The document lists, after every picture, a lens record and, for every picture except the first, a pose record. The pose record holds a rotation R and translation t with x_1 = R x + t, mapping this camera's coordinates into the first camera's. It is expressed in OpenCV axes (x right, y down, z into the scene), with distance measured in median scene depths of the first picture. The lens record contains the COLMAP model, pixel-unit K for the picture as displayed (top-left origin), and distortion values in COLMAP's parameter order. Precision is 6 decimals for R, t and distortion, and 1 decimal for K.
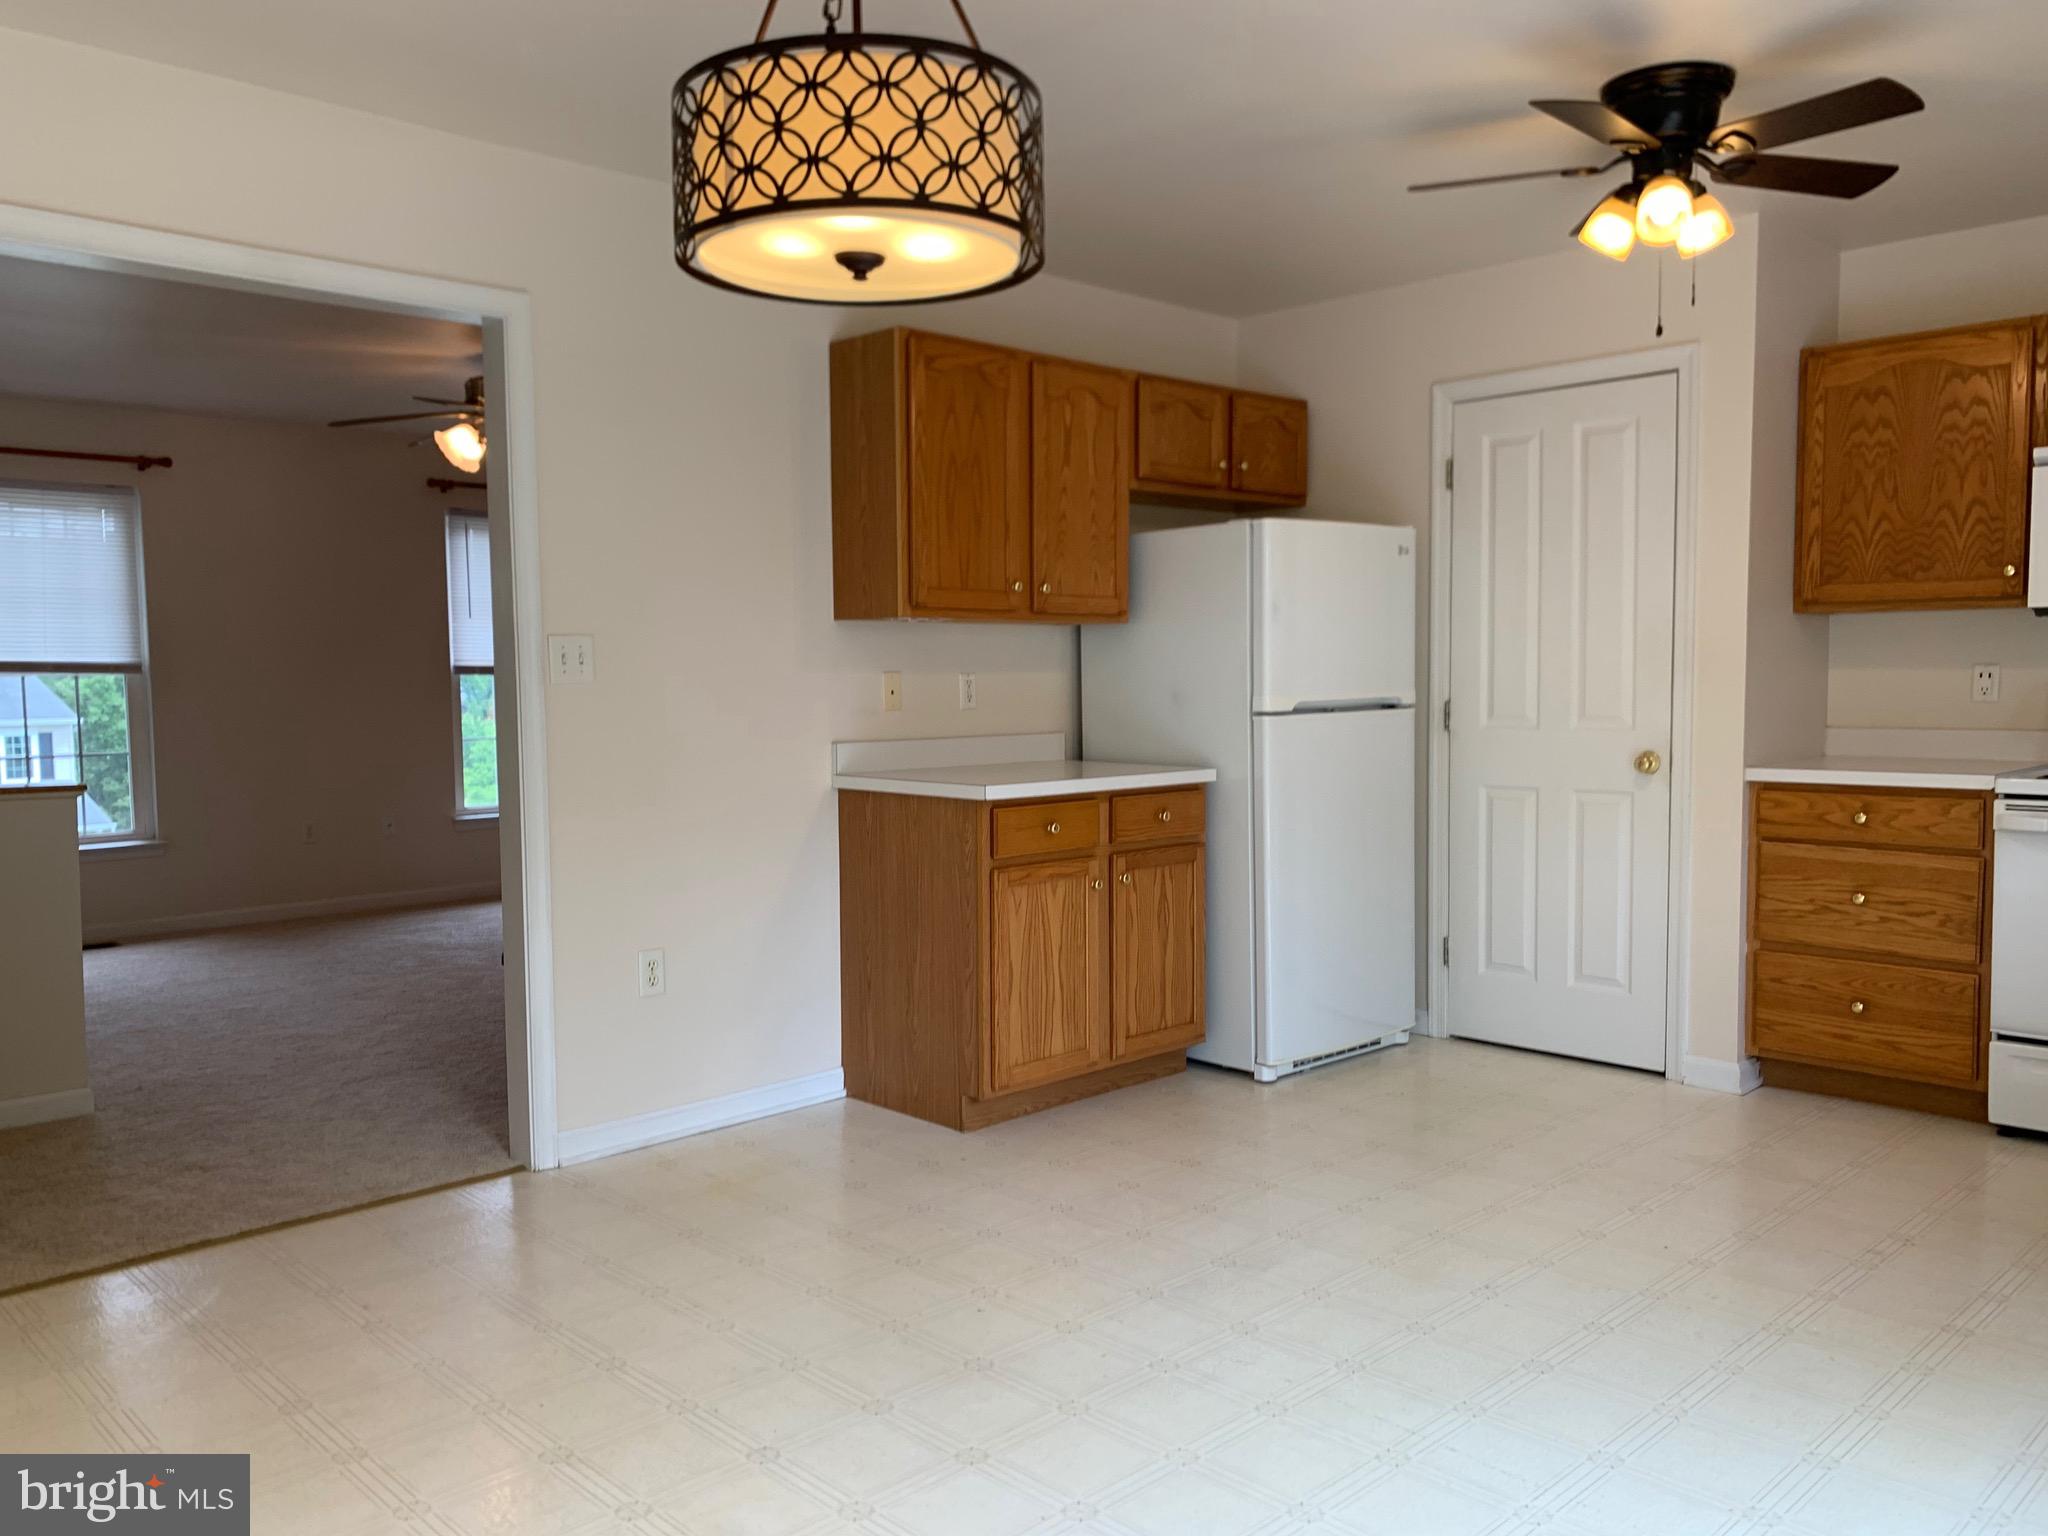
lens RADIAL K [[1543.3, 0, 987.2], [0, 1543.3, 776.8], [0, 0, 1]] dist [0.002792, -0.000462]
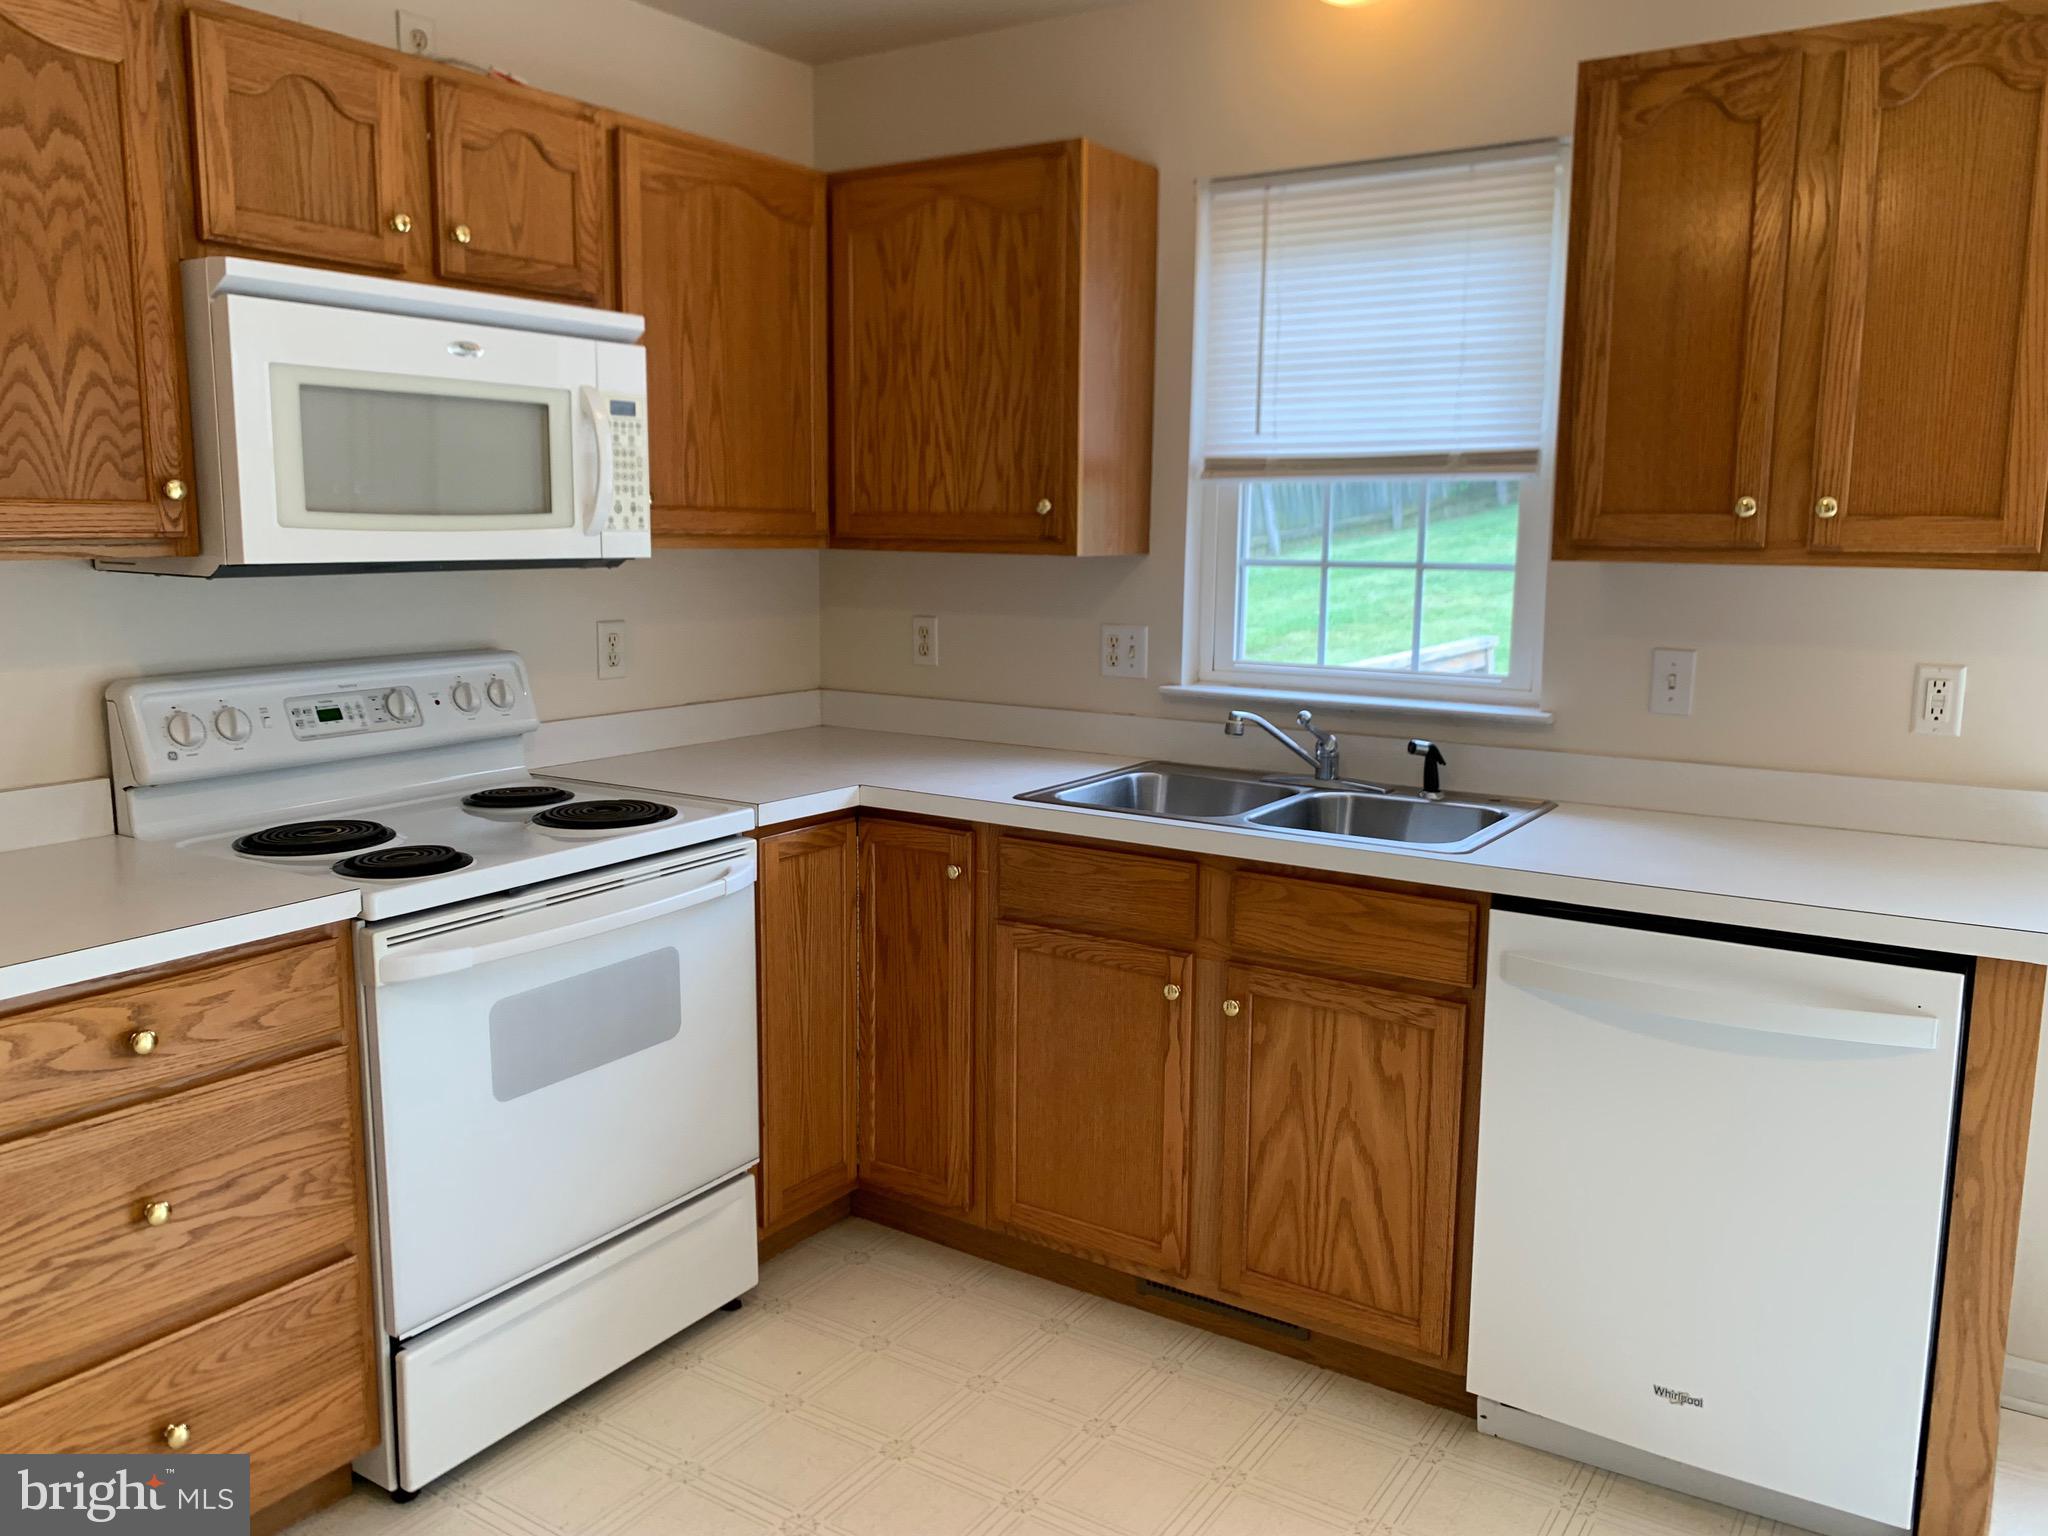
lens RADIAL K [[1580.0, 0, 1011.7], [0, 1580.0, 764.7], [0, 0, 1]] dist [0.018121, -0.014435]
pose [[-0.235276, -0.142400, 0.961440, 0.073942], [0.057796, 0.985408, 0.160094, -0.106914], [-0.970209, 0.093233, -0.223613, 0.818934]]
